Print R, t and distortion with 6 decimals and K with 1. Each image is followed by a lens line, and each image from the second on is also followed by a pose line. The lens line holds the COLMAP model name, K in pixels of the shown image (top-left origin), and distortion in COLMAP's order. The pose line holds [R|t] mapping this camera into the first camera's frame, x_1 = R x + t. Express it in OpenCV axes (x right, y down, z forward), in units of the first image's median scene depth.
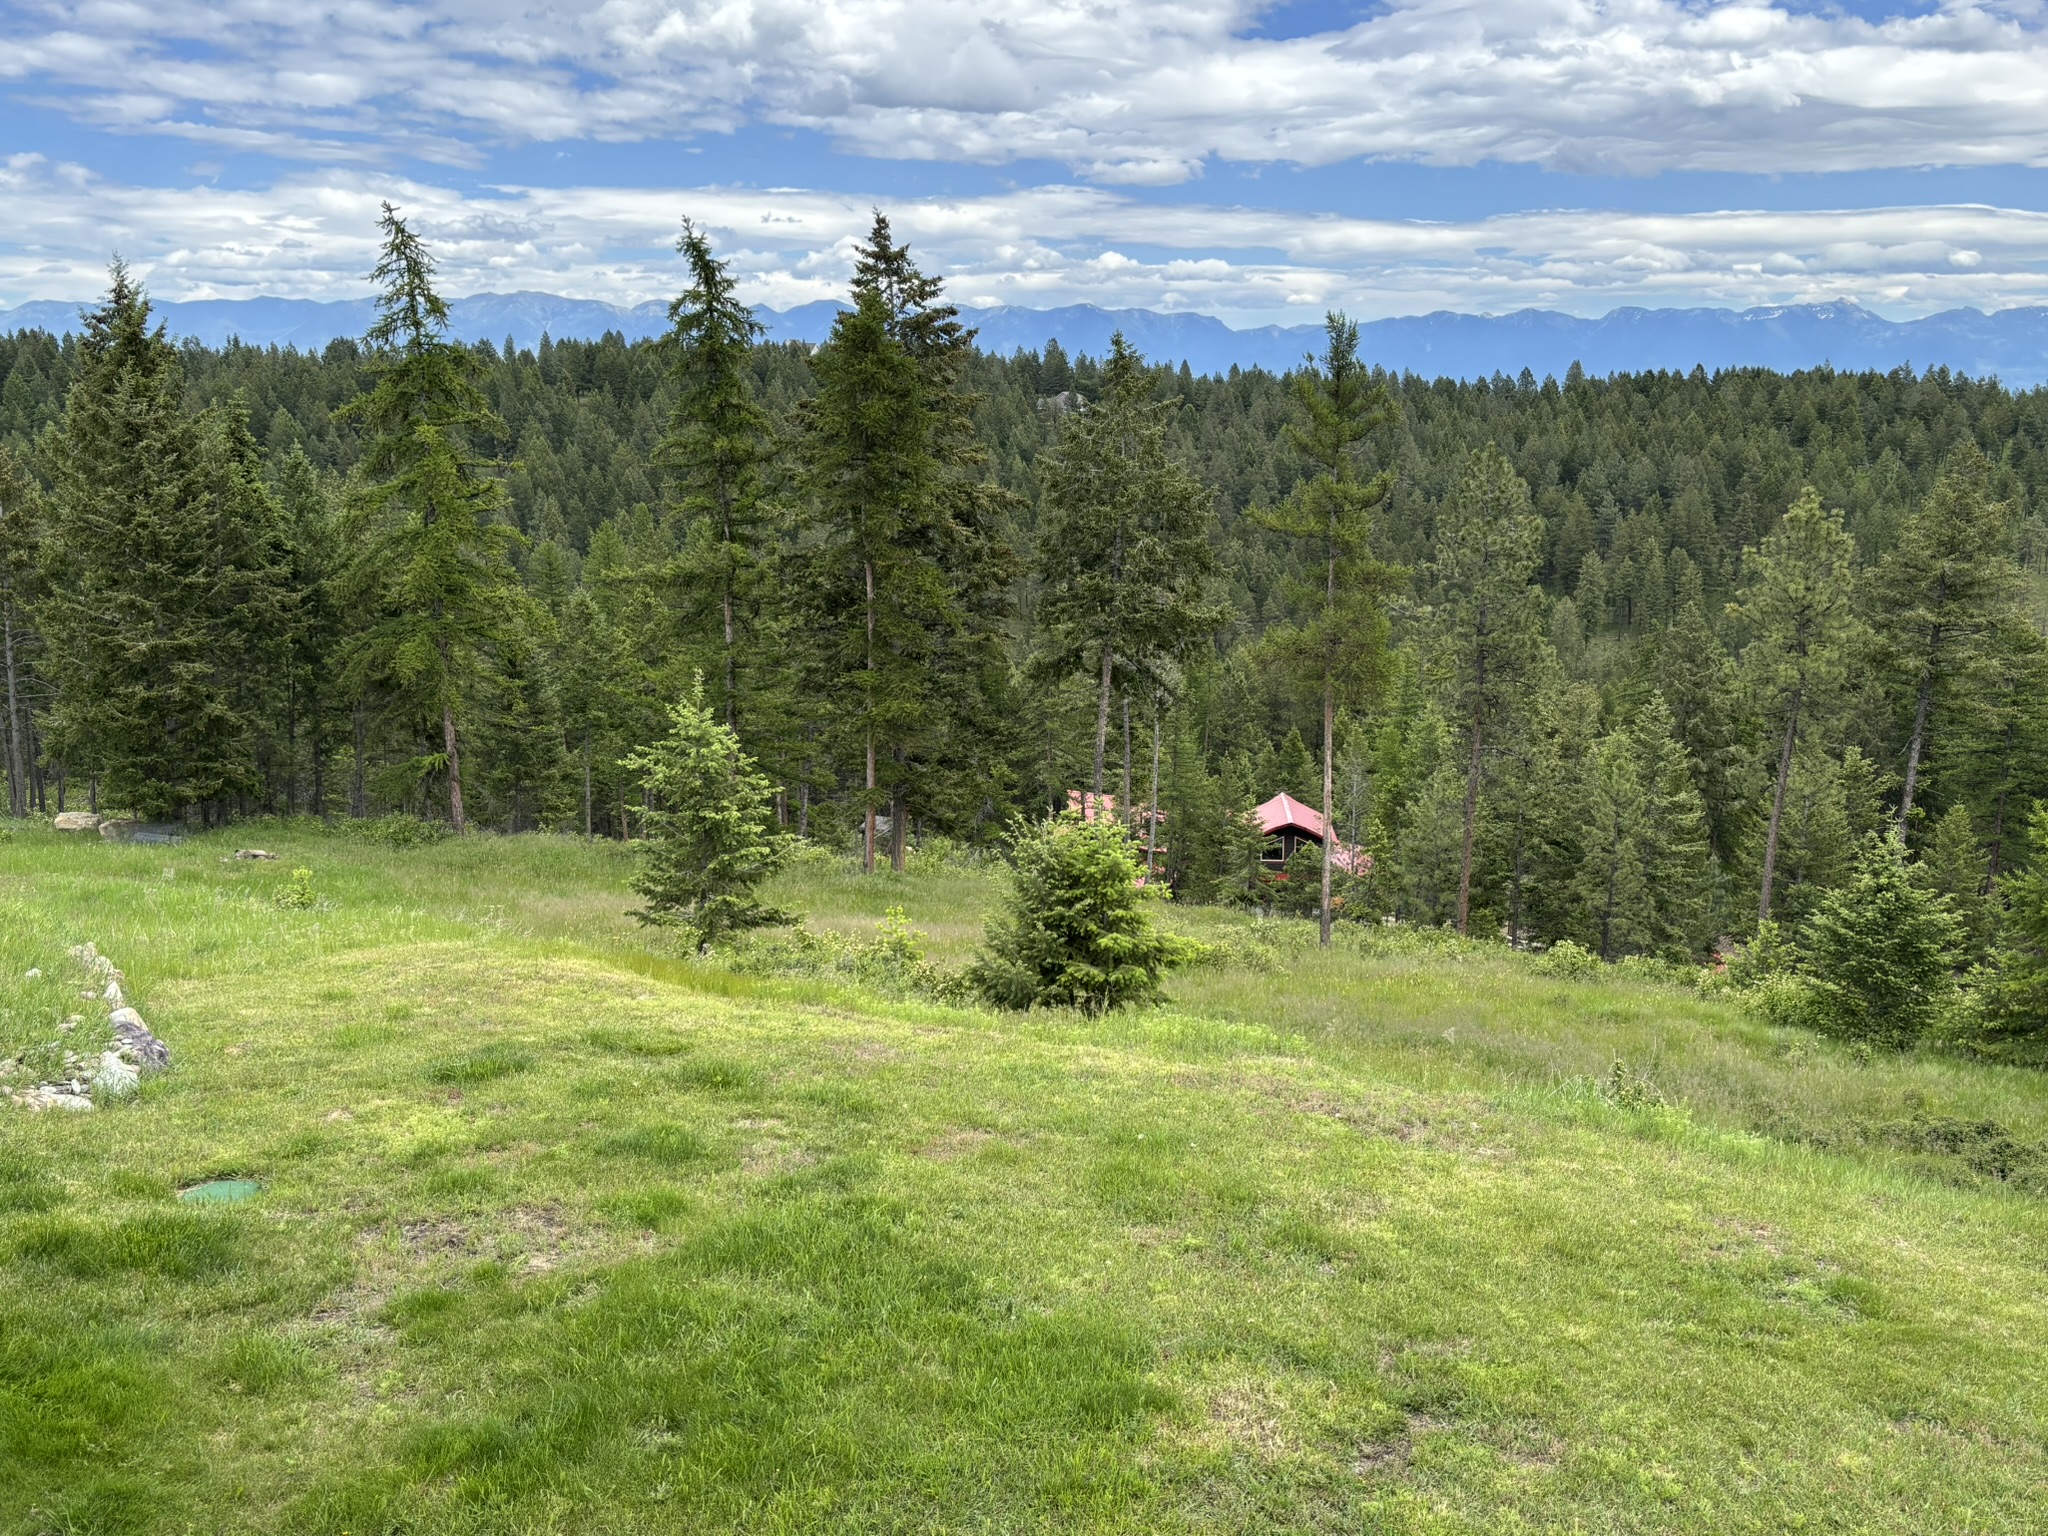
lens RADIAL K [[1790.7, 0, 1040.1], [0, 1790.7, 772.3], [0, 0, 1]] dist [0.010863, 0.014263]
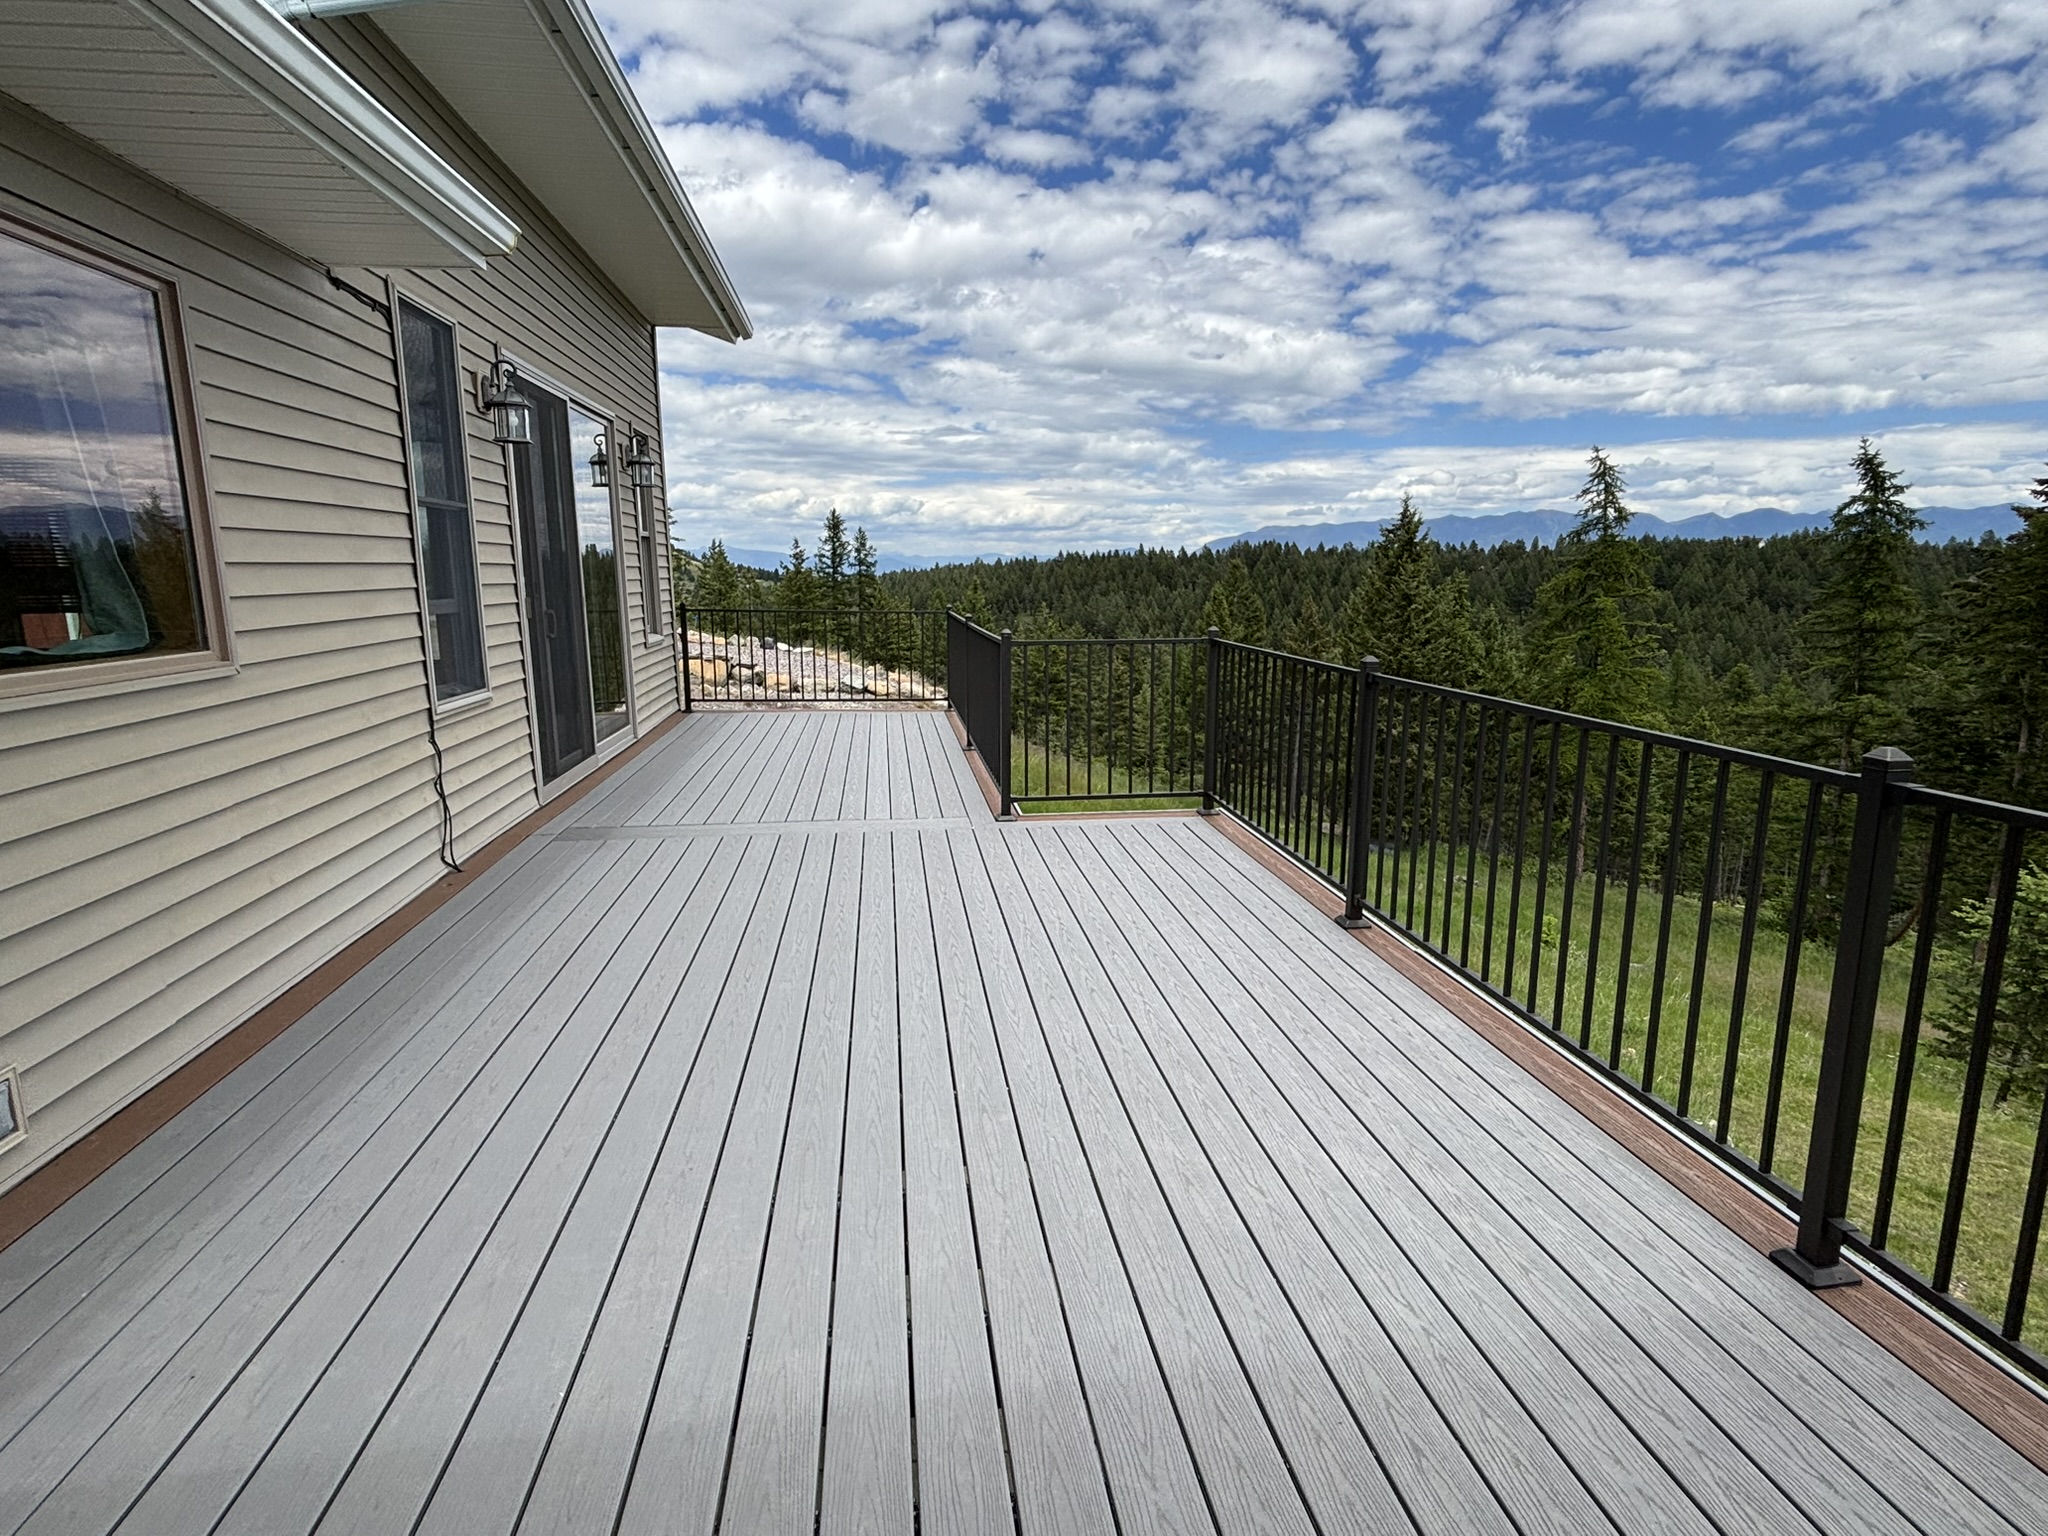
lens RADIAL K [[1077.5, 0, 1029.3], [0, 1077.5, 765.0], [0, 0, 1]] dist [0.003838, 0.000722]
pose [[0.753145, 0.117968, -0.647190, -0.113084], [-0.138392, 0.990187, 0.019439, -0.013760], [0.643133, 0.074926, 0.762080, 0.055604]]
